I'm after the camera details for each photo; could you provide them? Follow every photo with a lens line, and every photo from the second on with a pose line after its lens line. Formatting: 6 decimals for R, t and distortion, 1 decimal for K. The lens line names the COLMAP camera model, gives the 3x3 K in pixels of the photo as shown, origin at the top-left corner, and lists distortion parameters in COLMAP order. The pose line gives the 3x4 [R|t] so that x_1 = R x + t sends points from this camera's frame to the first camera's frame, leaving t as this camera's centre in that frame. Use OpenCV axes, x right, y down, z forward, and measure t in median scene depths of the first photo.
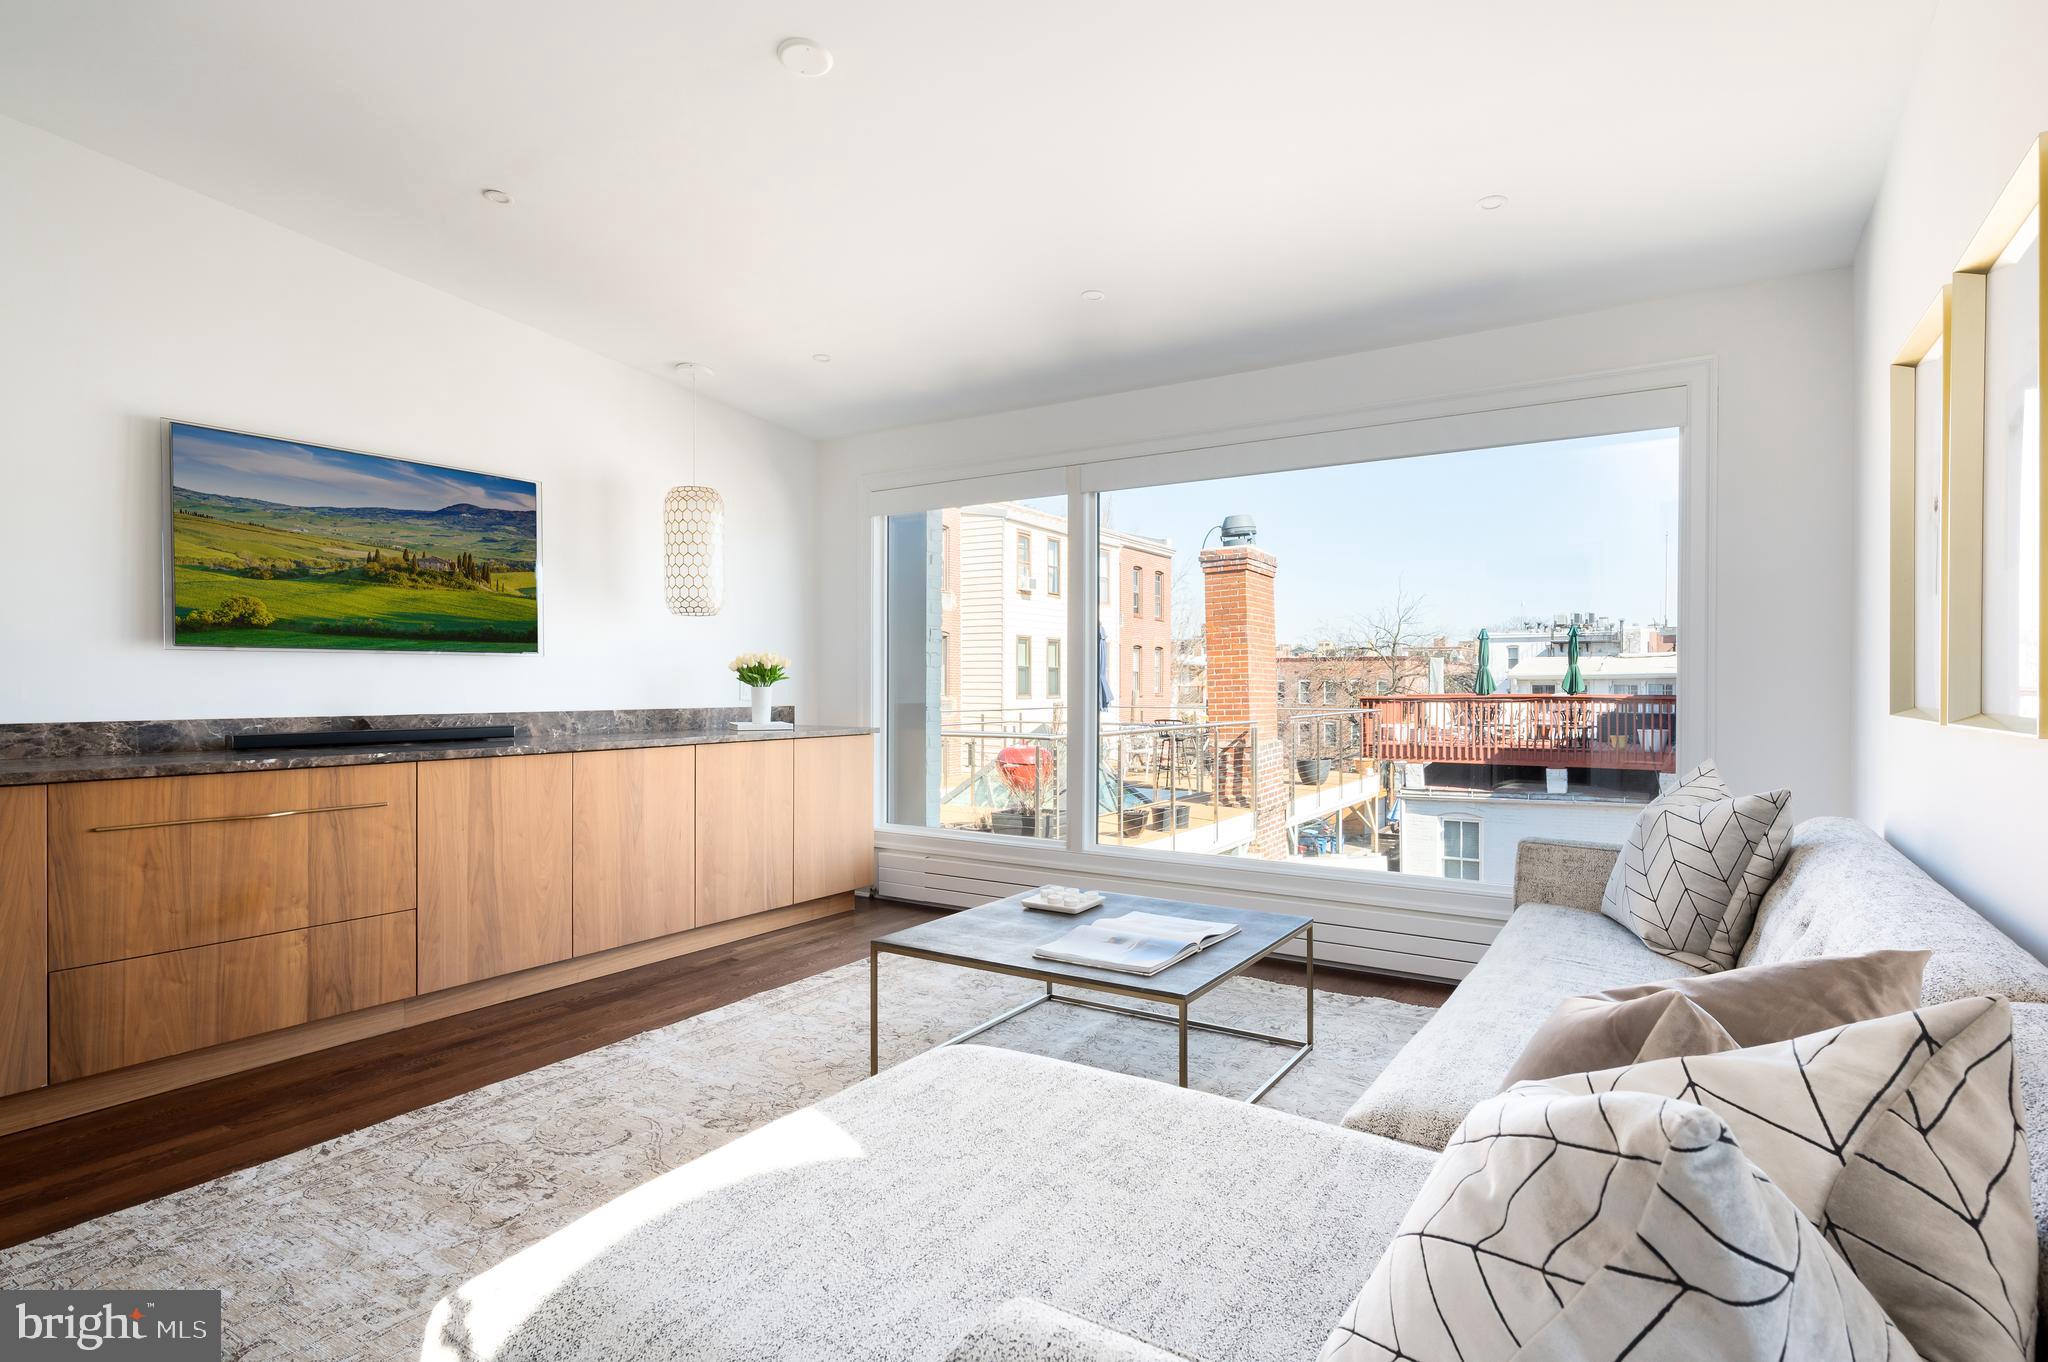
lens RADIAL K [[1049.2, 0, 1037.7], [0, 1049.2, 676.4], [0, 0, 1]] dist [-0.003936, 0.001220]
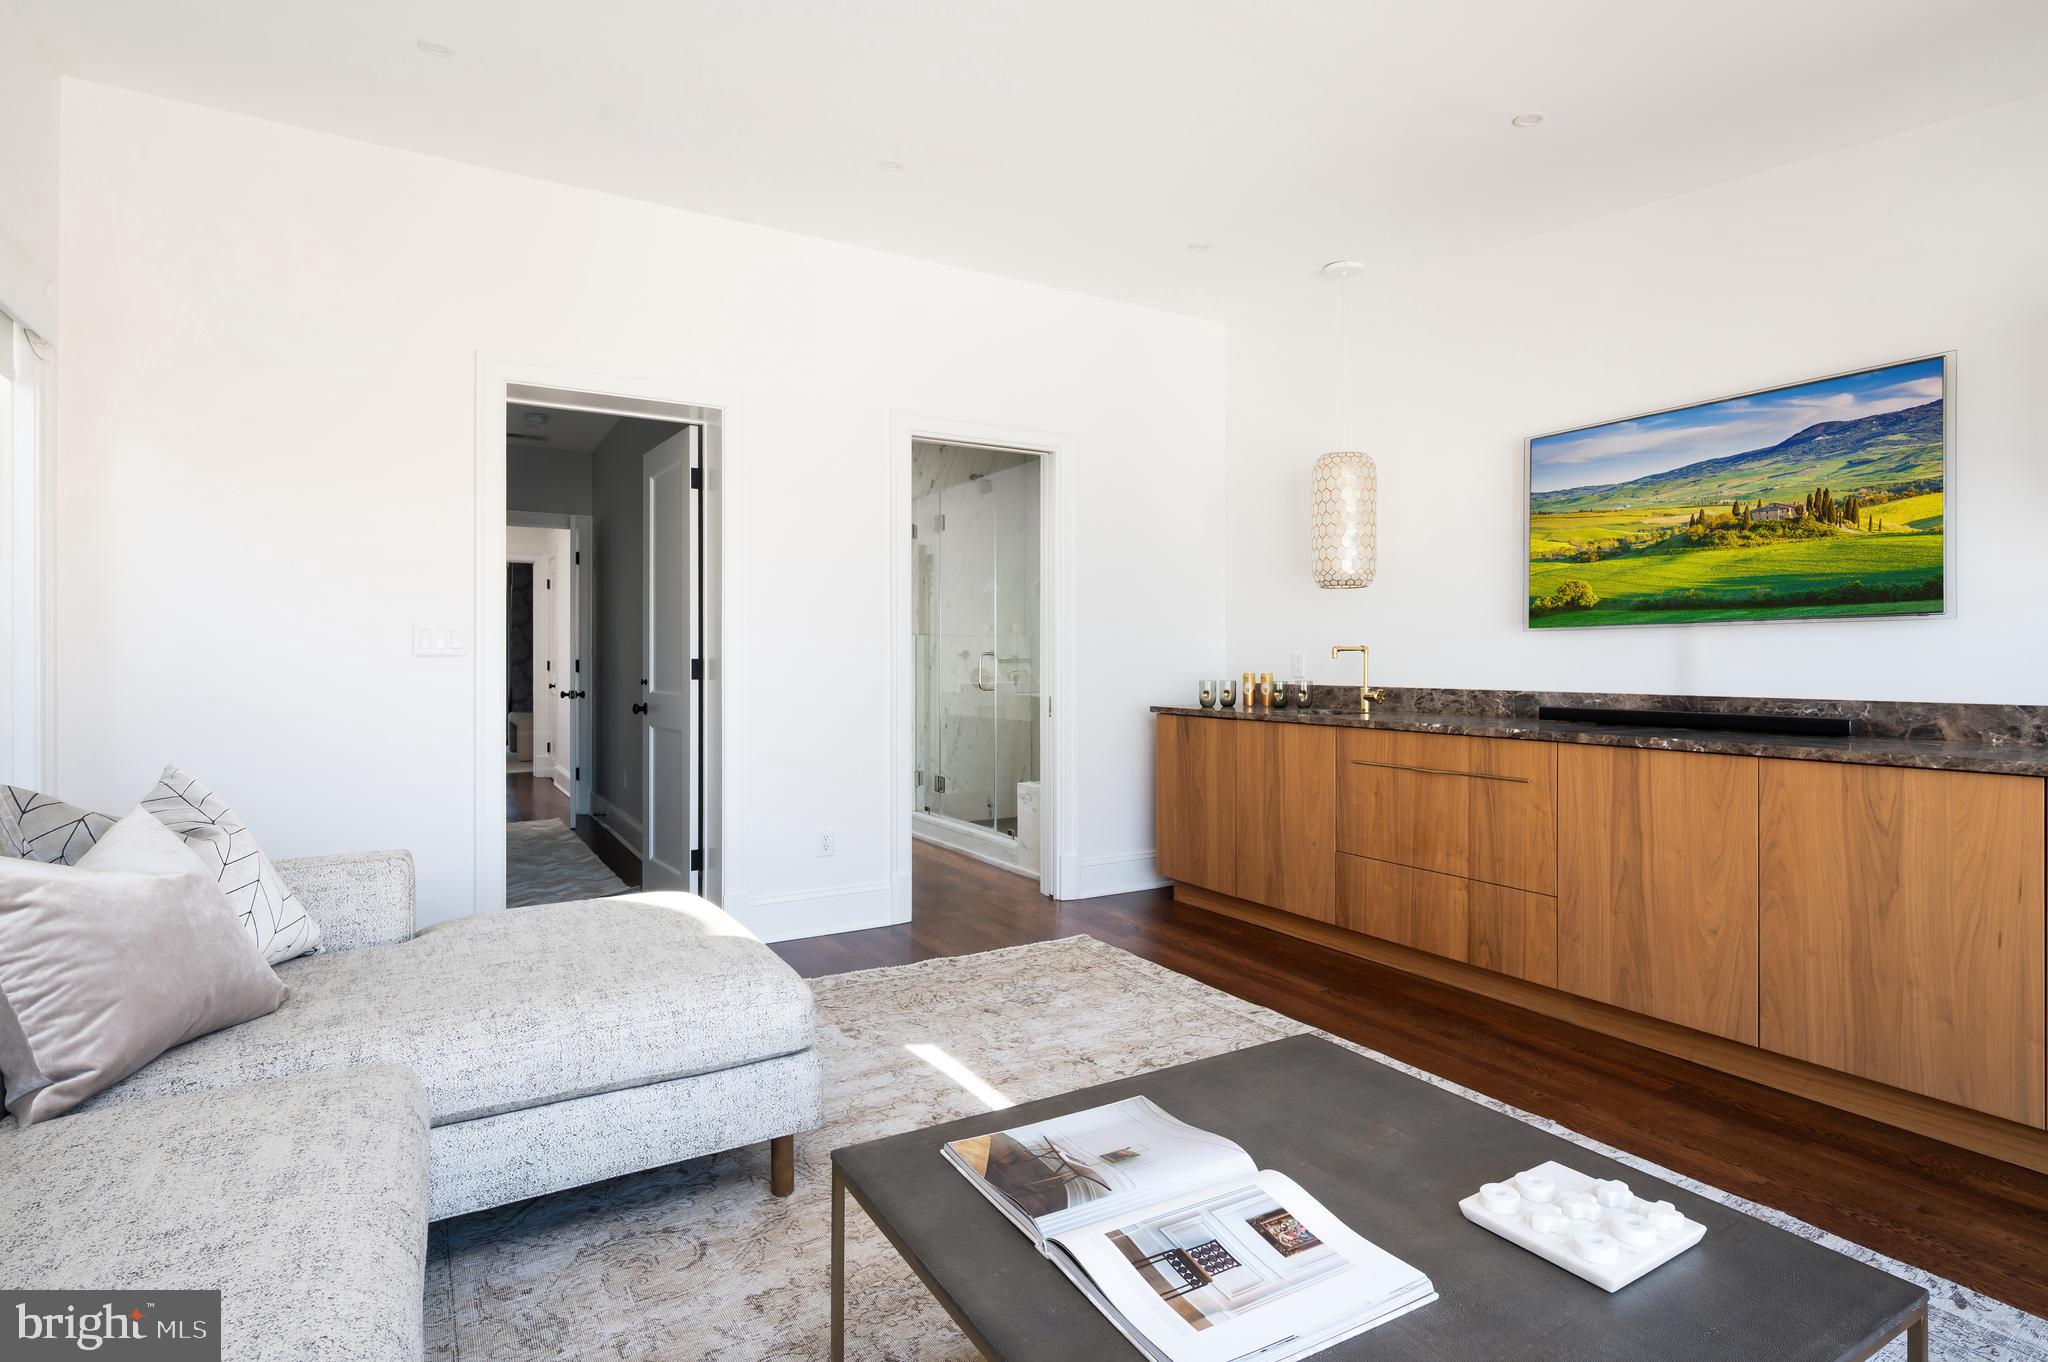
lens RADIAL K [[1025.2, 0, 1013.8], [0, 1025.2, 663.4], [0, 0, 1]] dist [-0.002854, -0.000974]
pose [[-0.460059, 0.002175, -0.887886, 0.427436], [0.004731, 0.999989, -0.000002, 0.006576], [0.887876, -0.004202, -0.460064, 0.926083]]
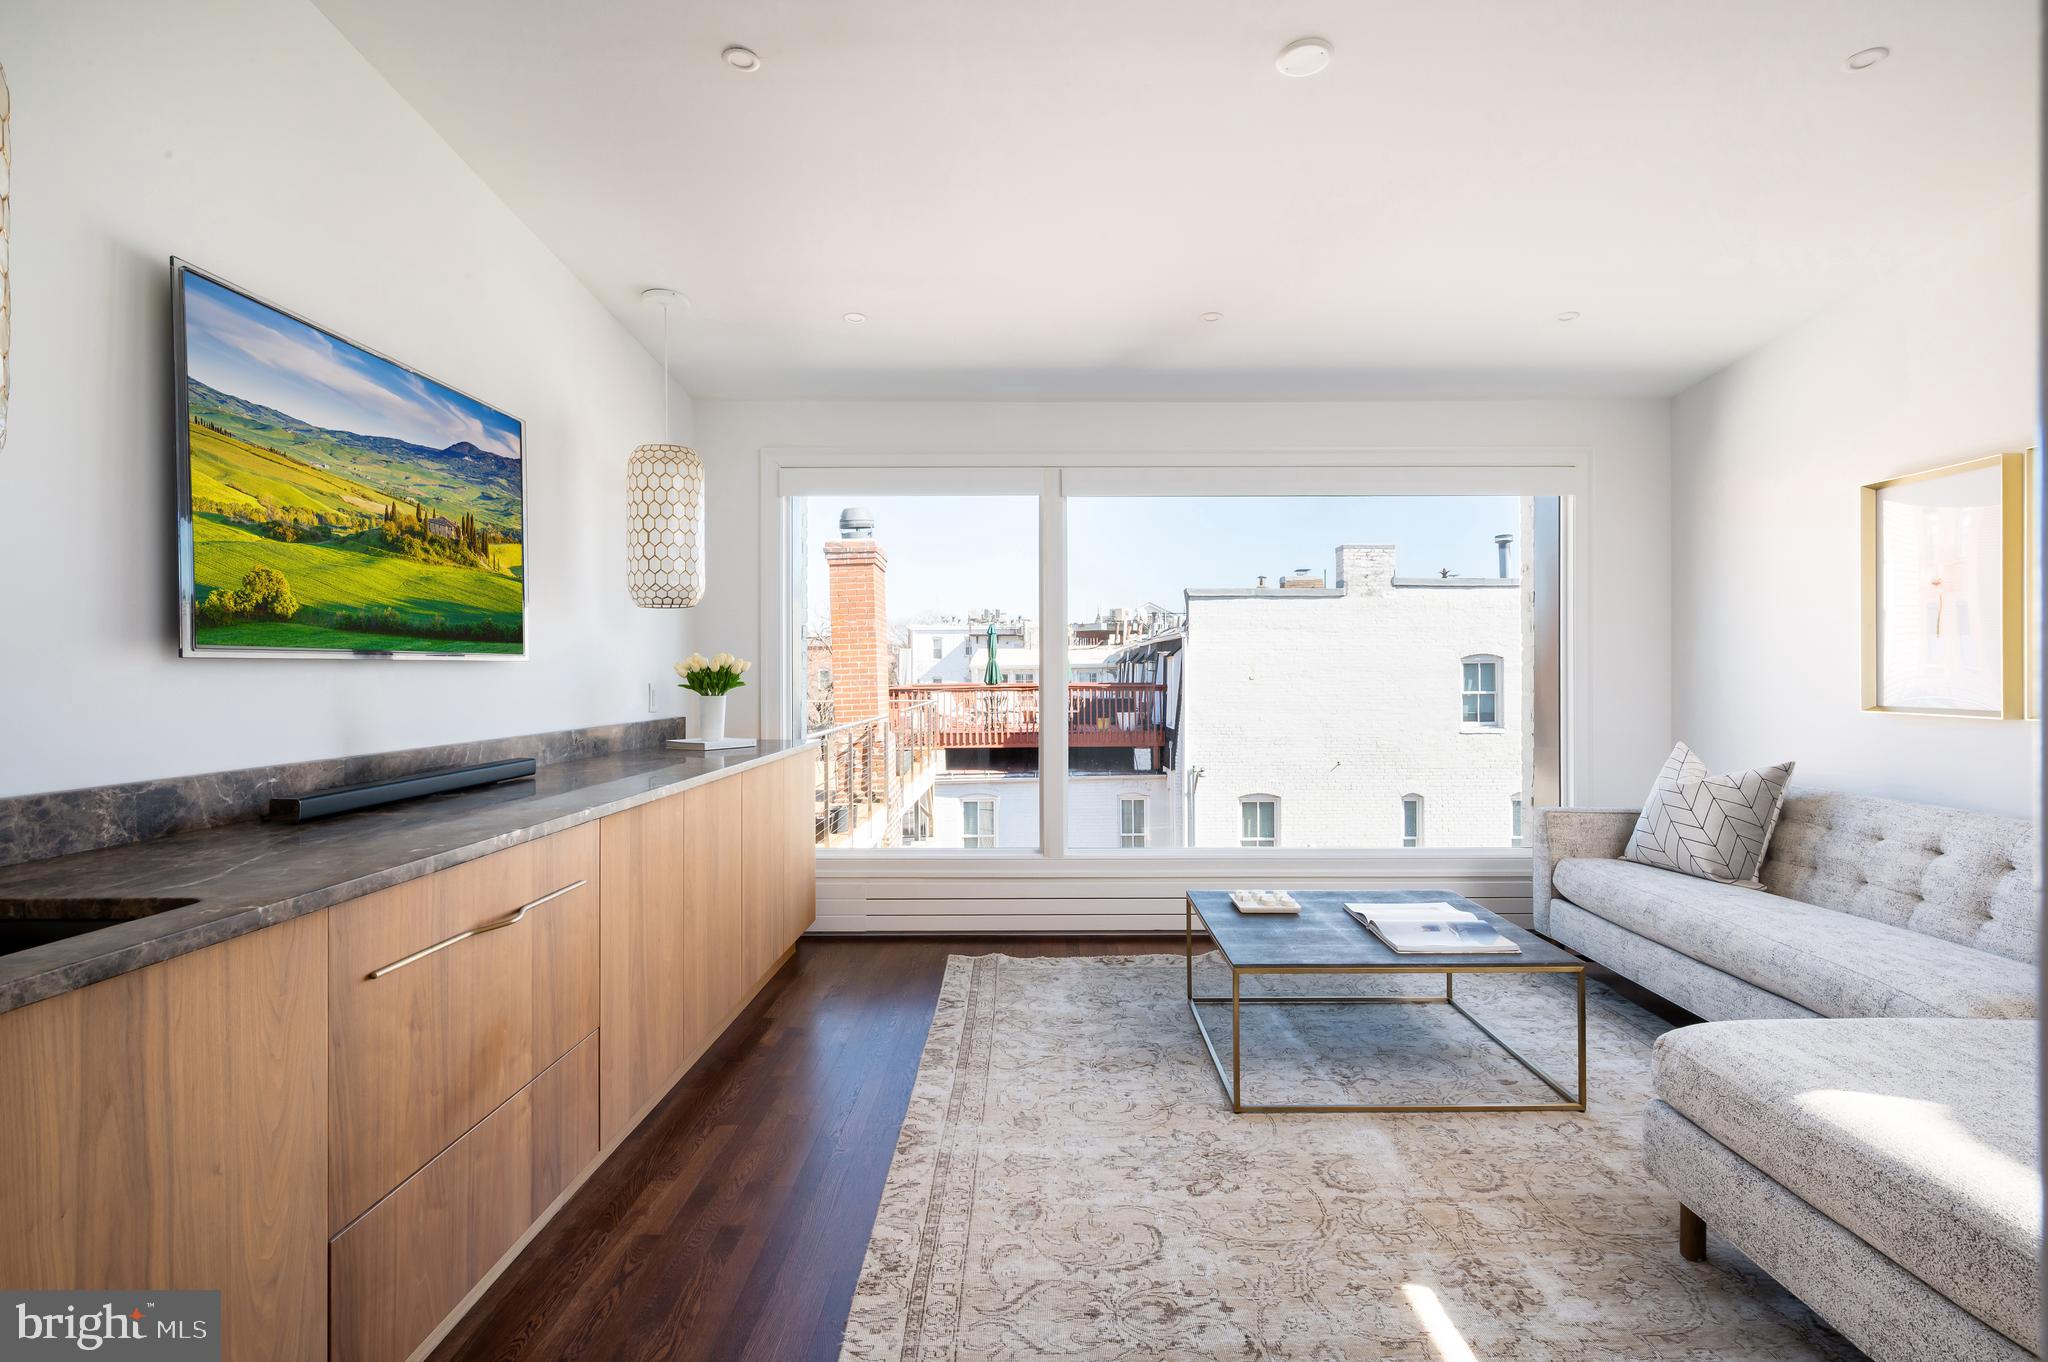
lens RADIAL K [[1049.2, 0, 1067.6], [0, 1049.2, 660.3], [0, 0, 1]] dist [-0.003936, 0.001220]
pose [[0.836961, 0.003001, 0.547255, -0.668209], [-0.000792, 0.999991, -0.004273, -0.019764], [-0.547262, 0.003143, 0.836955, 0.224964]]
